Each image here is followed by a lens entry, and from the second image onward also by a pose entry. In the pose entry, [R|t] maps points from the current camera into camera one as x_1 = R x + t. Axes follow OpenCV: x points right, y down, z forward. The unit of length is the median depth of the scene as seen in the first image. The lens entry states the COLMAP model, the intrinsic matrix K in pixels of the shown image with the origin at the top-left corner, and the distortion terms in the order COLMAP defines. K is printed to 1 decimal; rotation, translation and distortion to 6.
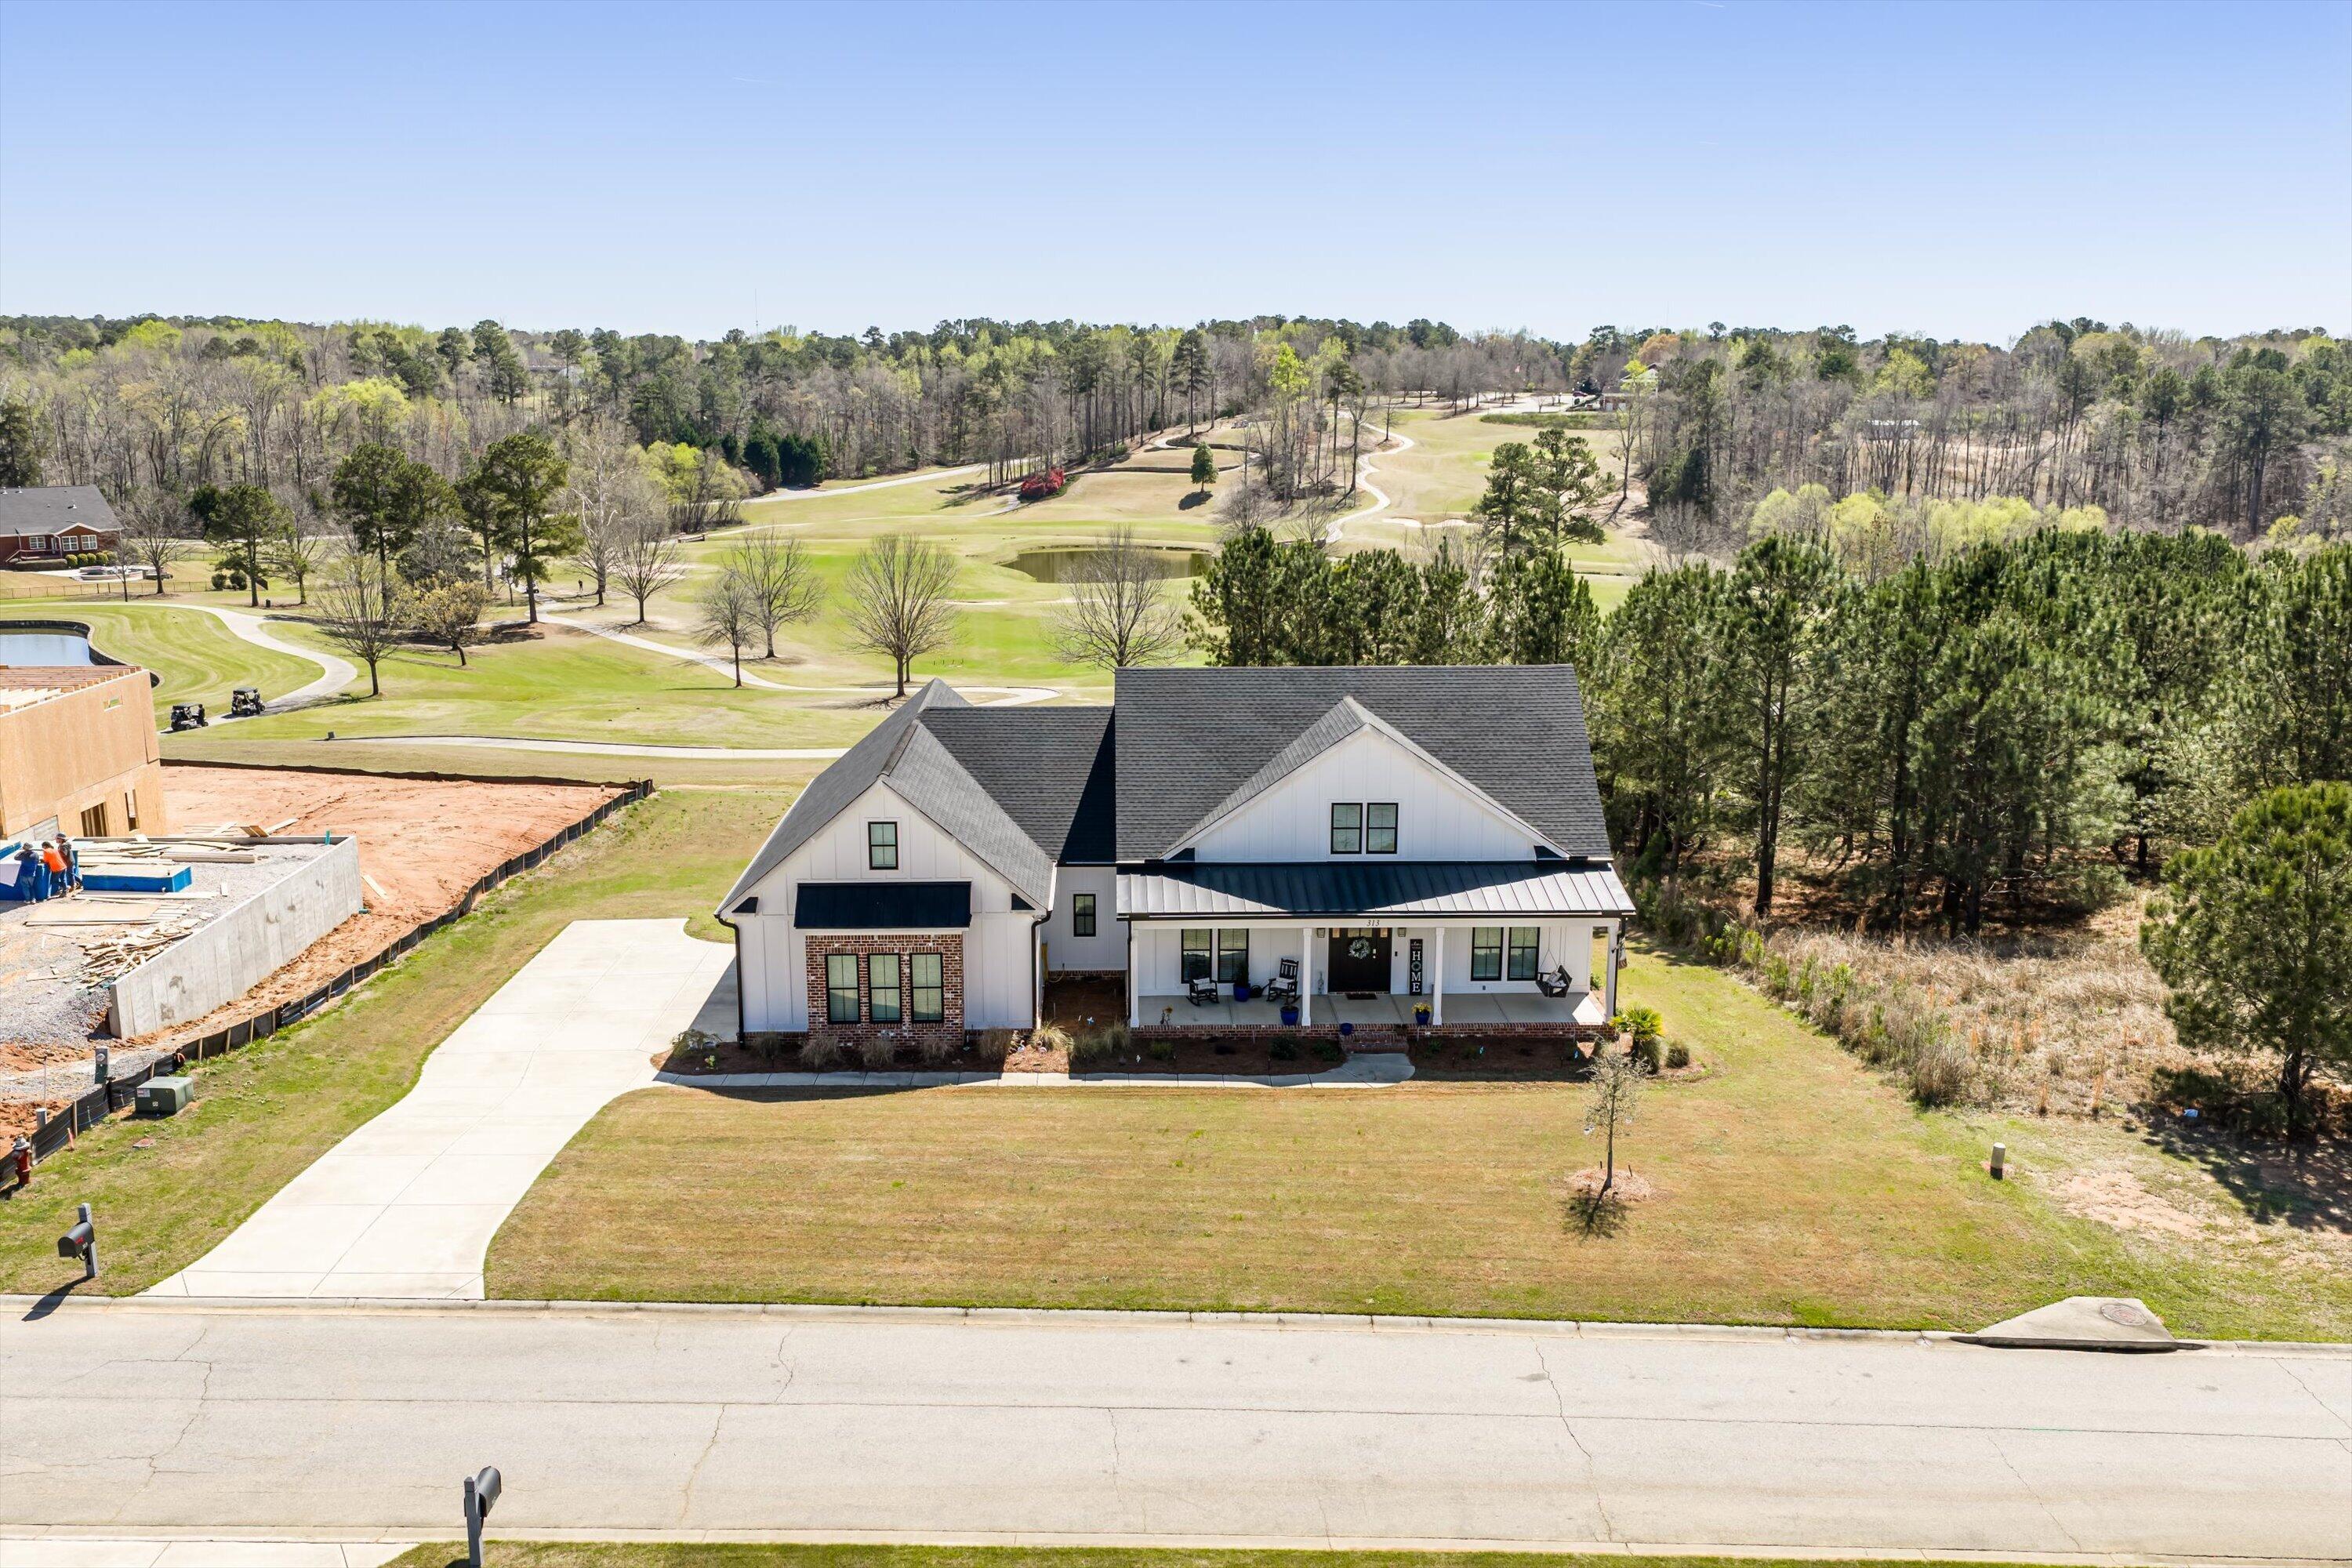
lens RADIAL K [[1894.7, 0, 1172.9], [0, 1894.7, 782.4], [0, 0, 1]] dist [0.010558, 0.000973]
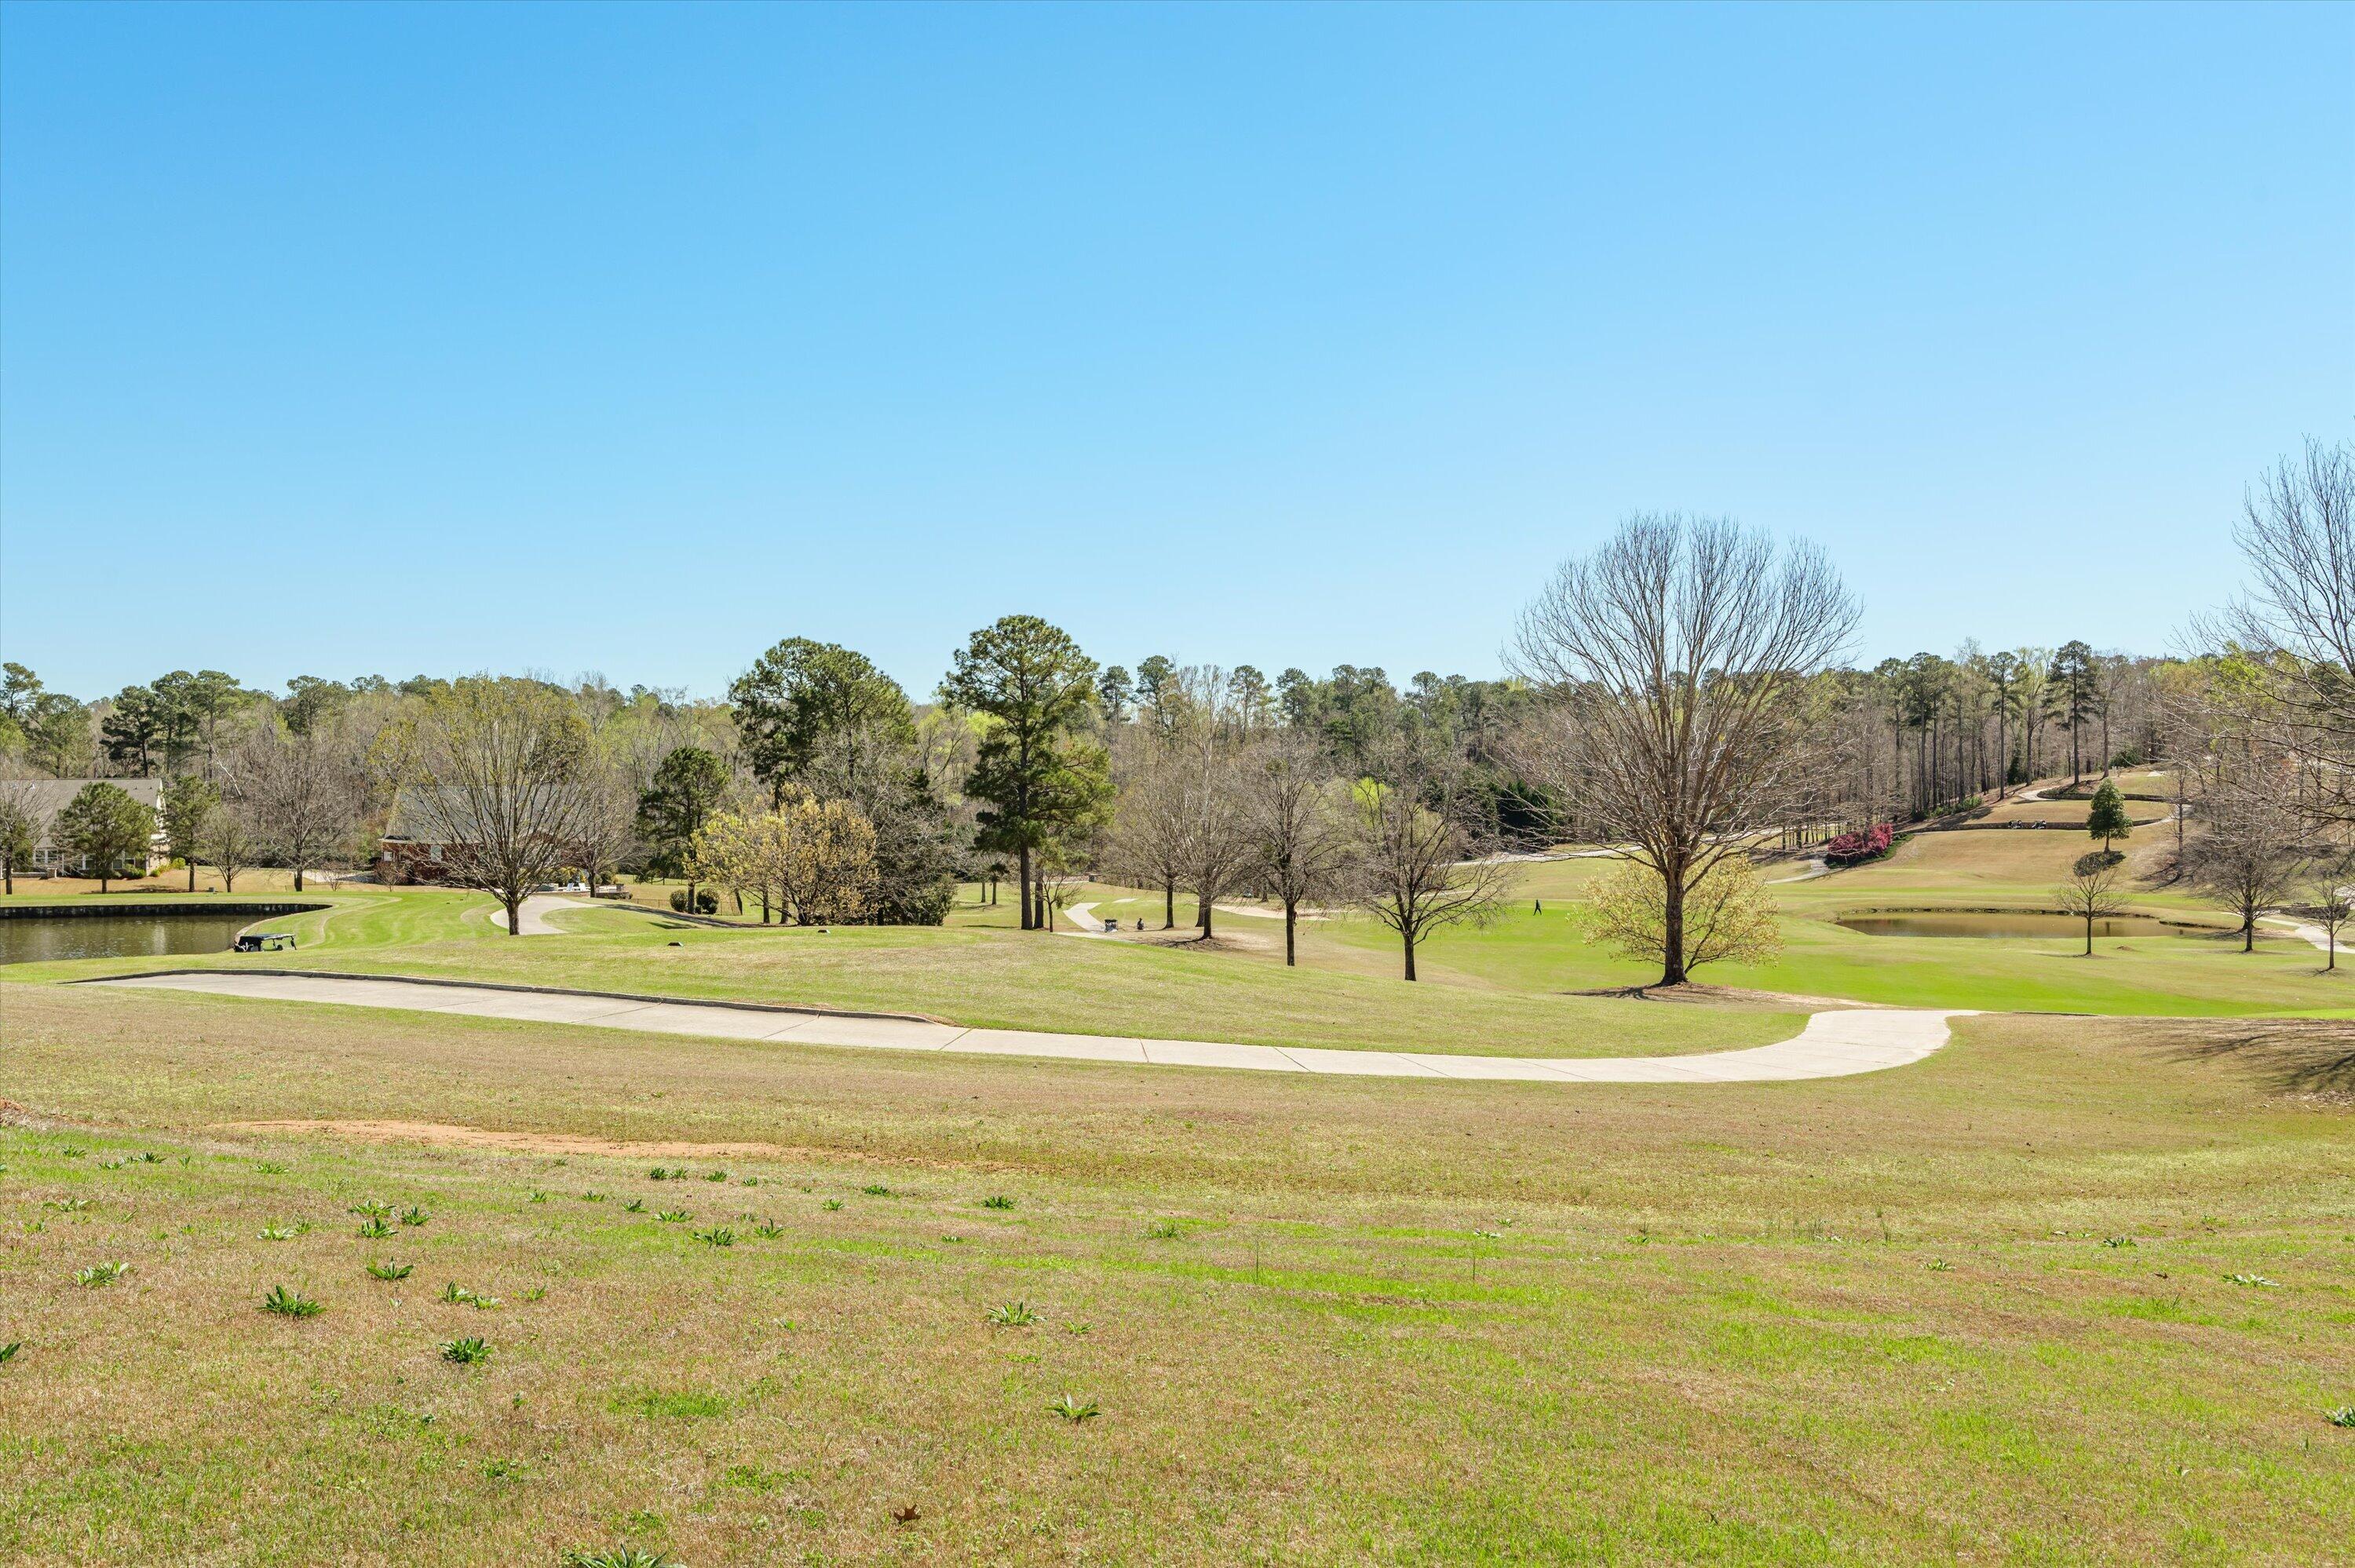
lens RADIAL K [[2192.6, 0, 1184.2], [0, 2192.6, 787.4], [0, 0, 1]] dist [0.023096, 0.000000]
pose [[0.938526, -0.013327, -0.344951, -0.020905], [-0.059063, 0.978321, -0.198494, 0.001255], [0.340118, 0.206665, 0.917392, 0.138935]]
